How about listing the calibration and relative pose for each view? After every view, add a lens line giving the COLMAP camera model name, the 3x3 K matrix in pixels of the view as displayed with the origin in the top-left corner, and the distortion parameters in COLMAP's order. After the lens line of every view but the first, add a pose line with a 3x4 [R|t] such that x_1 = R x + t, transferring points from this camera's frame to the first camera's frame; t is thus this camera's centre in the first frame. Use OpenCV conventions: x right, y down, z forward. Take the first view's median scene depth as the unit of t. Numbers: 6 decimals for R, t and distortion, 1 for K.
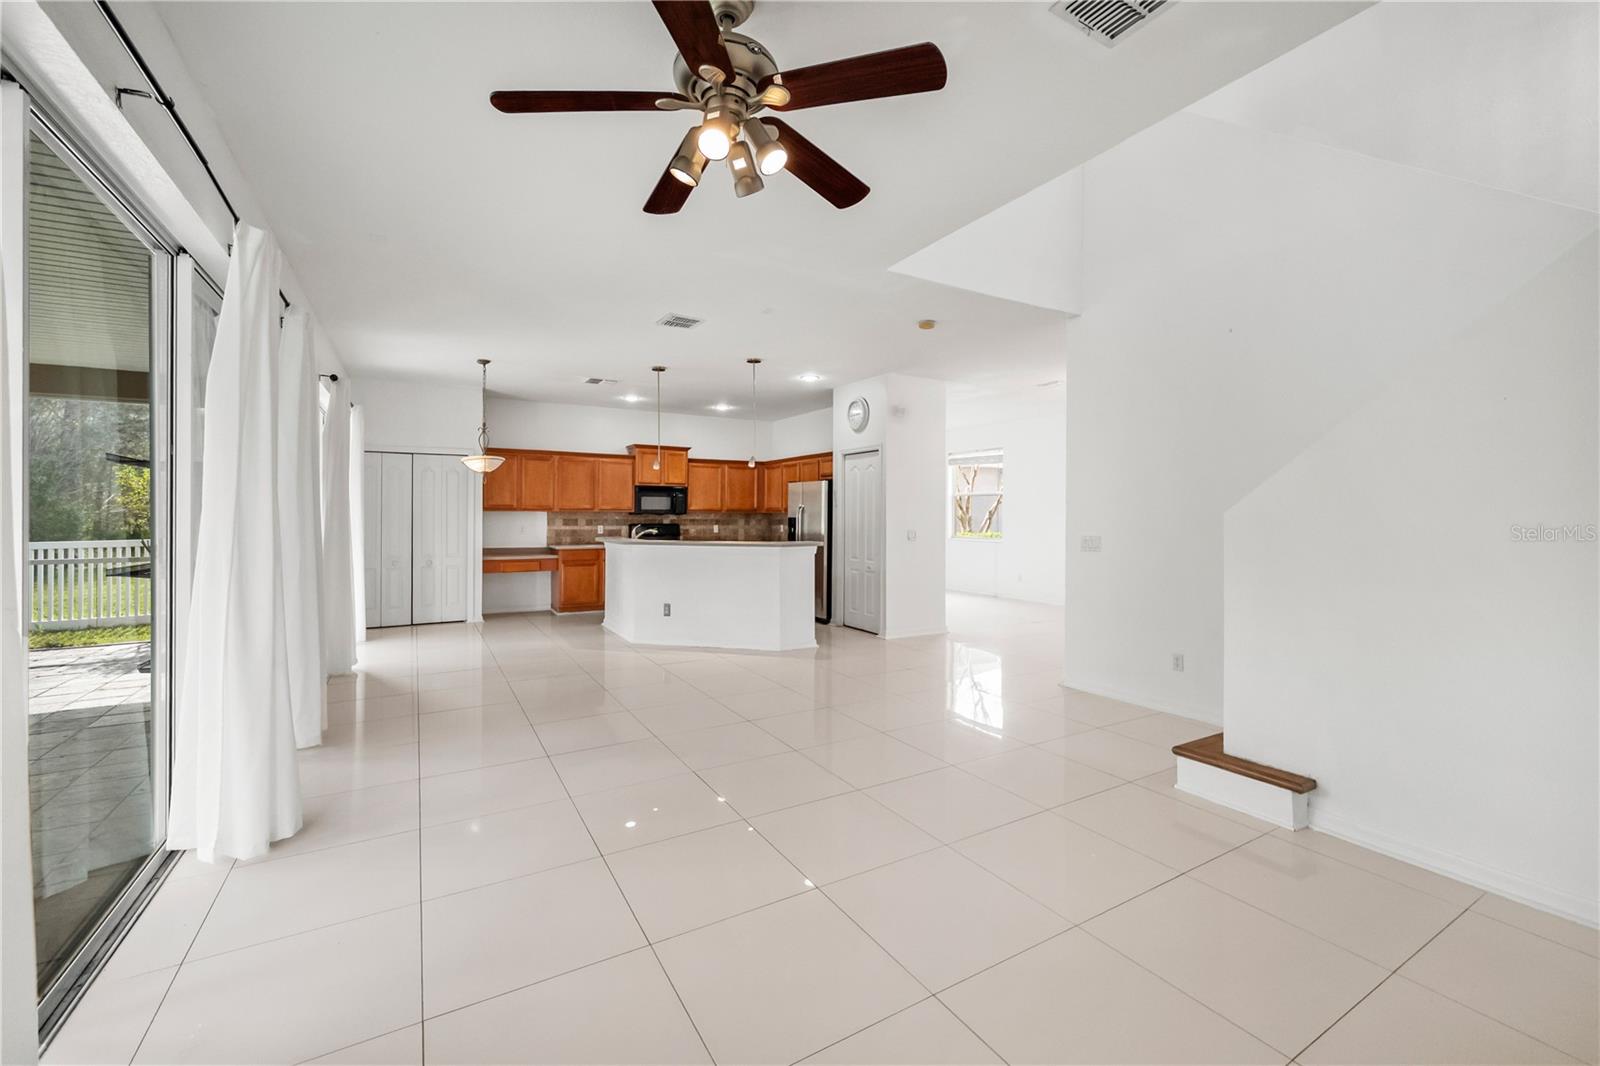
lens RADIAL K [[668.1, 0, 801.6], [0, 668.1, 519.8], [0, 0, 1]] dist [0.000840, 0.000010]
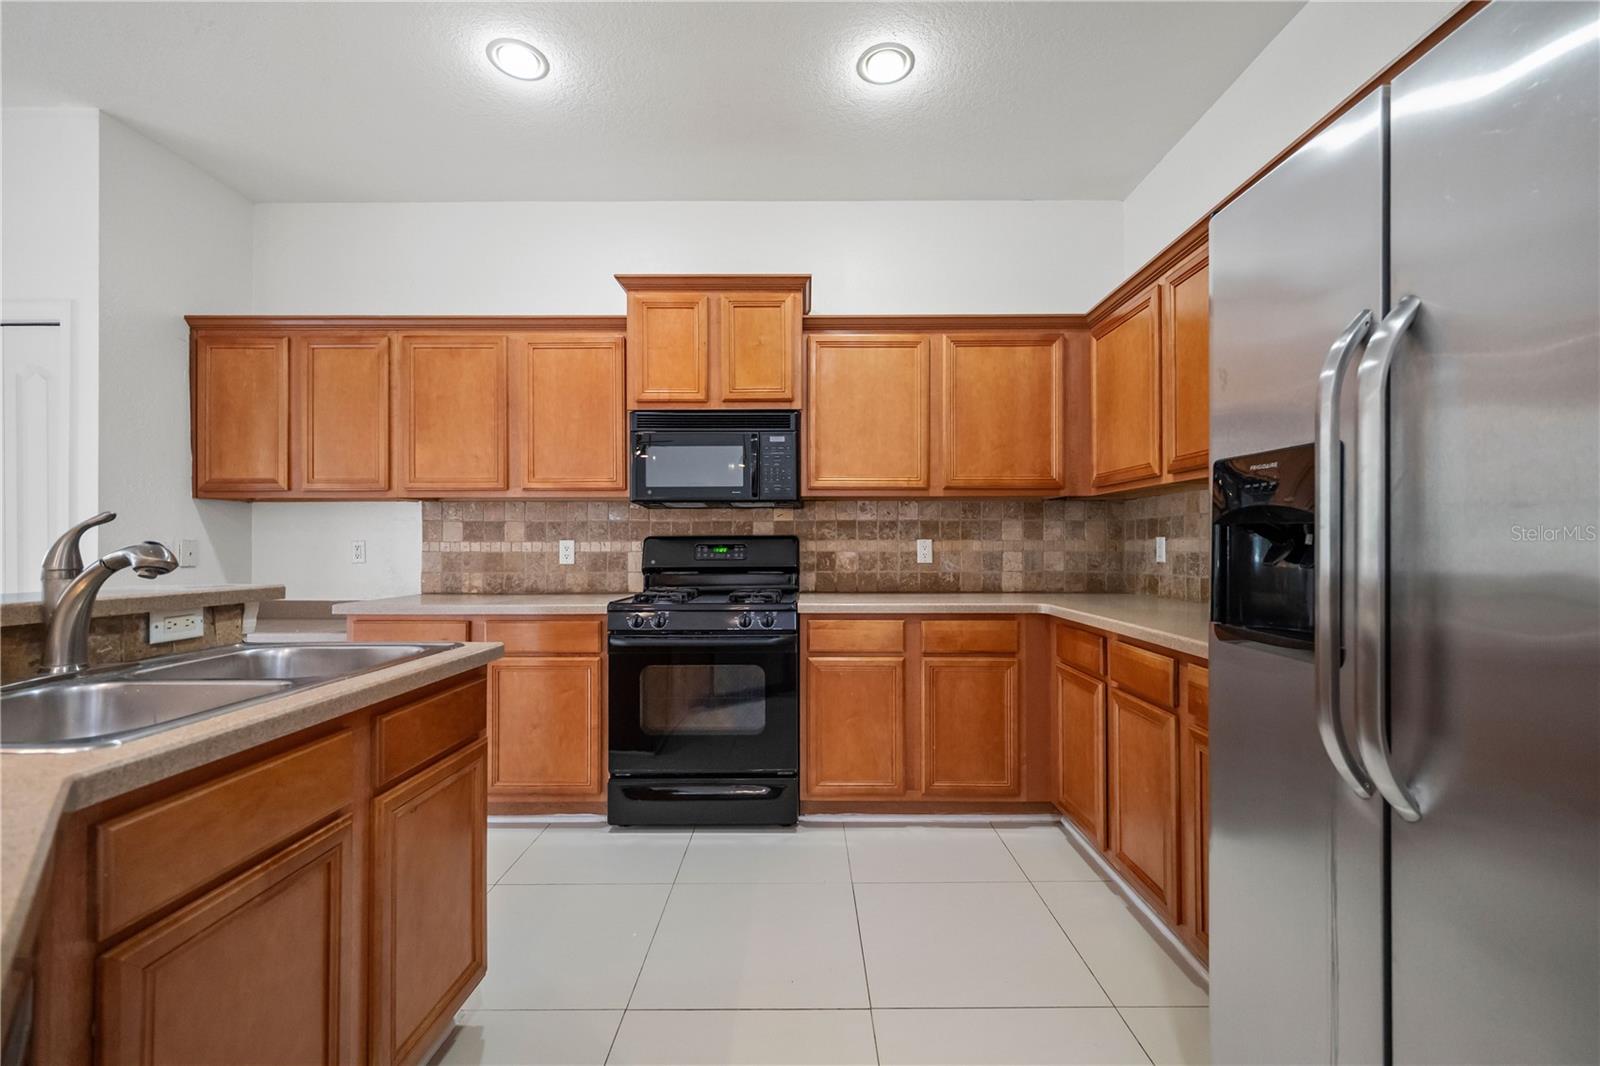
lens RADIAL K [[673.9, 0, 801.7], [0, 673.9, 541.2], [0, 0, 1]] dist [0.000415, 0.000002]
pose [[0.864416, -0.007433, -0.502722, -0.019685], [0.002930, 0.999948, -0.009746, 0.012377], [0.502769, 0.006951, 0.864393, 0.746204]]
